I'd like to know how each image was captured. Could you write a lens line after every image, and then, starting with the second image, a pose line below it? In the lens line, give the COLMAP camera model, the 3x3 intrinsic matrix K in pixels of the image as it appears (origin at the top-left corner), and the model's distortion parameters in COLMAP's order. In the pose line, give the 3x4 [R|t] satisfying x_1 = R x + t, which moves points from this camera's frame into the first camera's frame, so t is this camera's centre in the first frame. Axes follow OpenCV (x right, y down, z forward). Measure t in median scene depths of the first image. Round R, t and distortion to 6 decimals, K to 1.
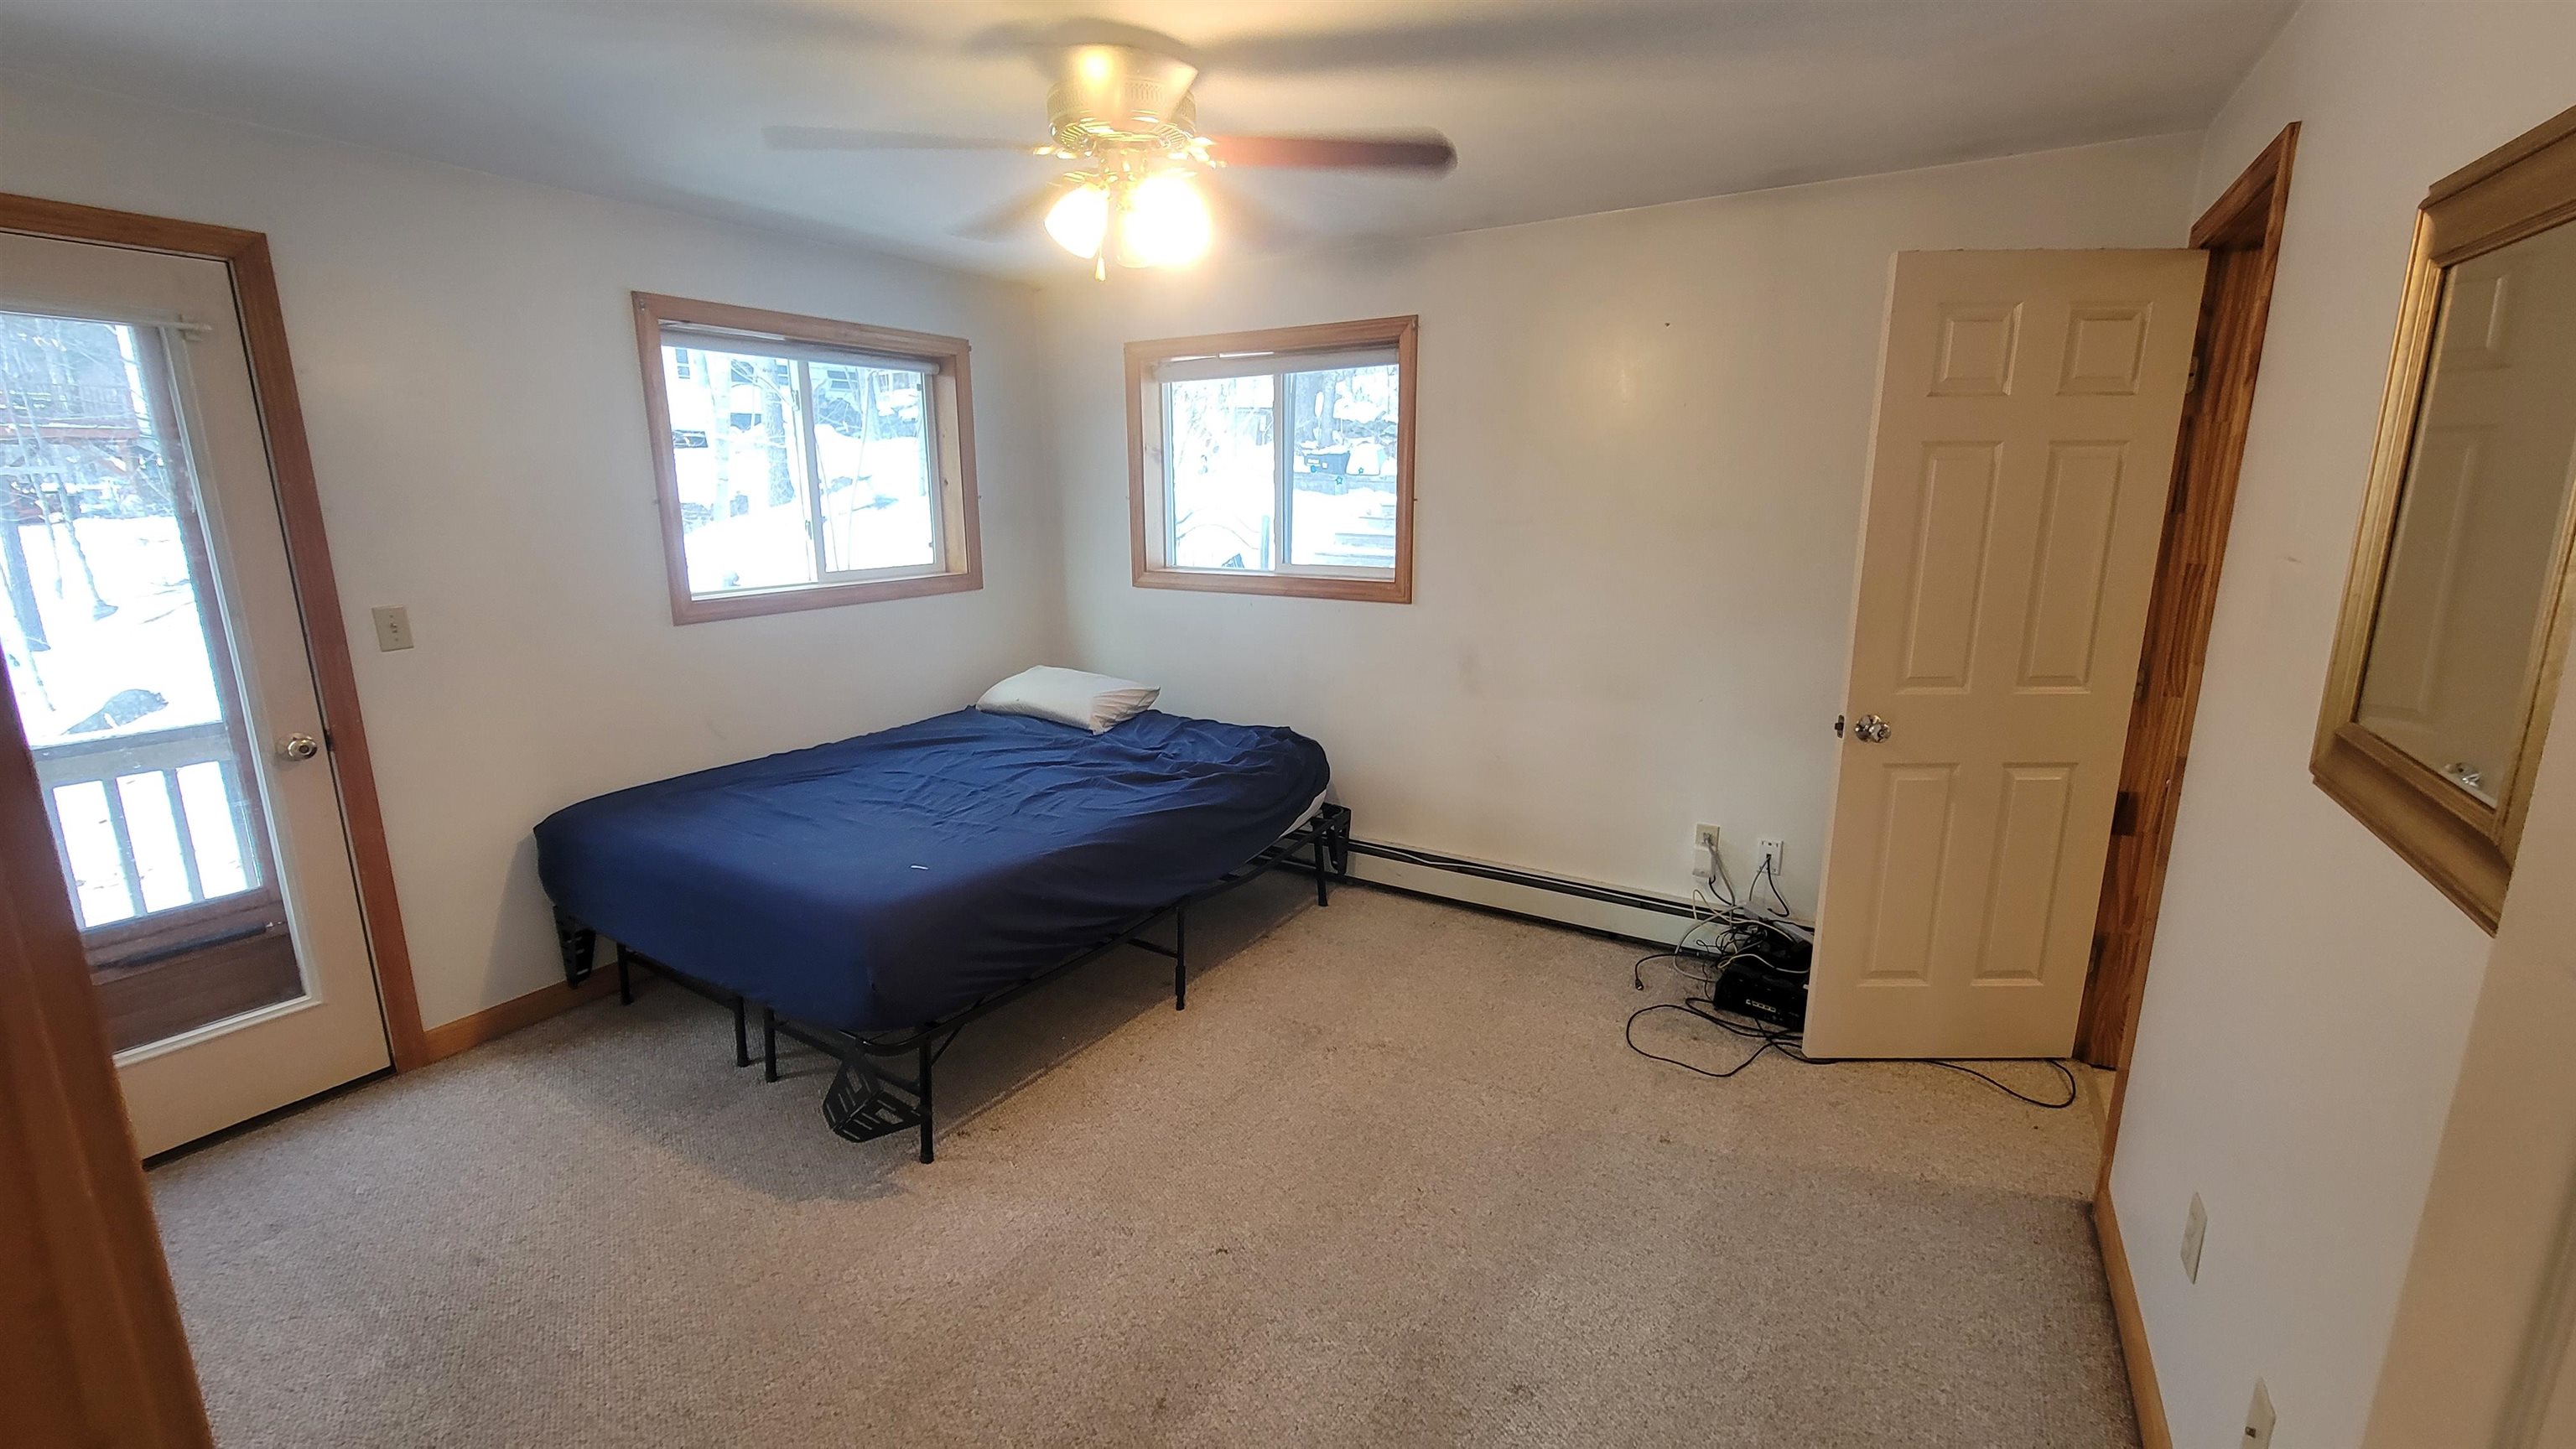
lens RADIAL K [[1056.5, 0, 1284.1], [0, 1056.5, 721.9], [0, 0, 1]] dist [0.001408, 0.000203]
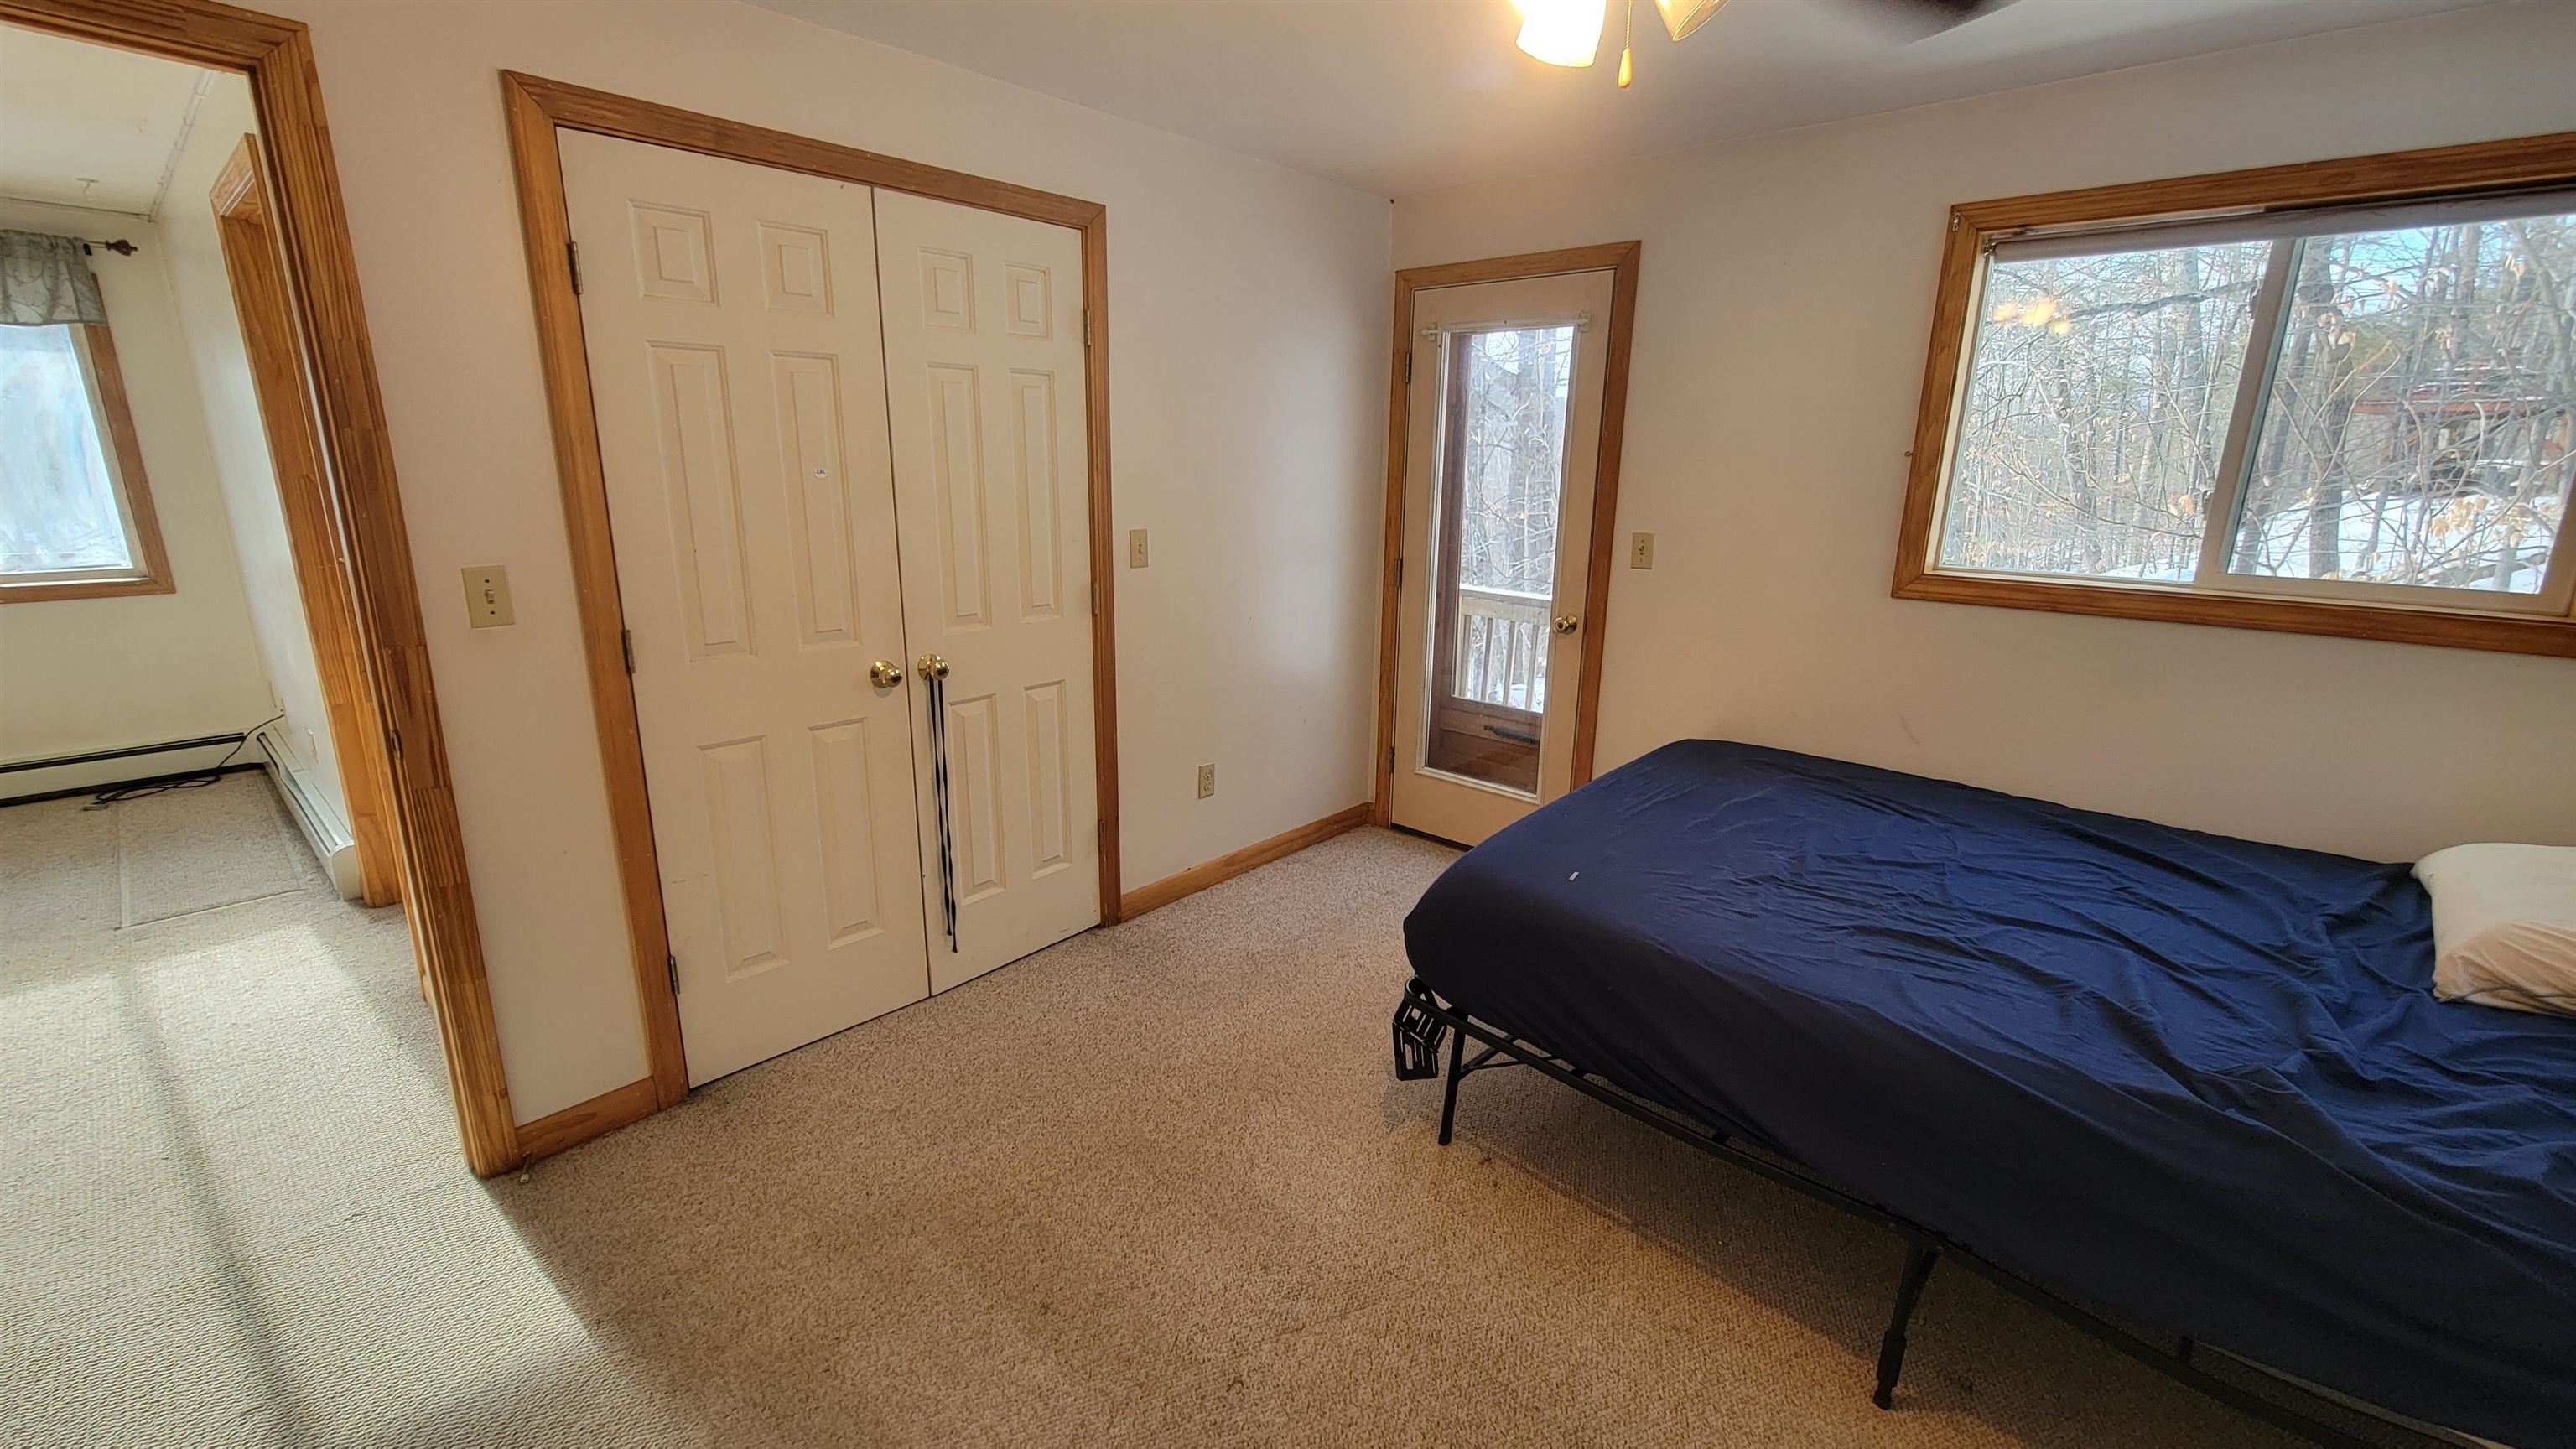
lens RADIAL K [[1056.5, 0, 1283.2], [0, 1056.5, 717.8], [0, 0, 1]] dist [0.001408, 0.000203]
pose [[-0.201921, 0.244126, -0.948489, 0.463442], [-0.224381, 0.931148, 0.287431, -0.167252], [0.953353, 0.270861, -0.133241, 0.816439]]
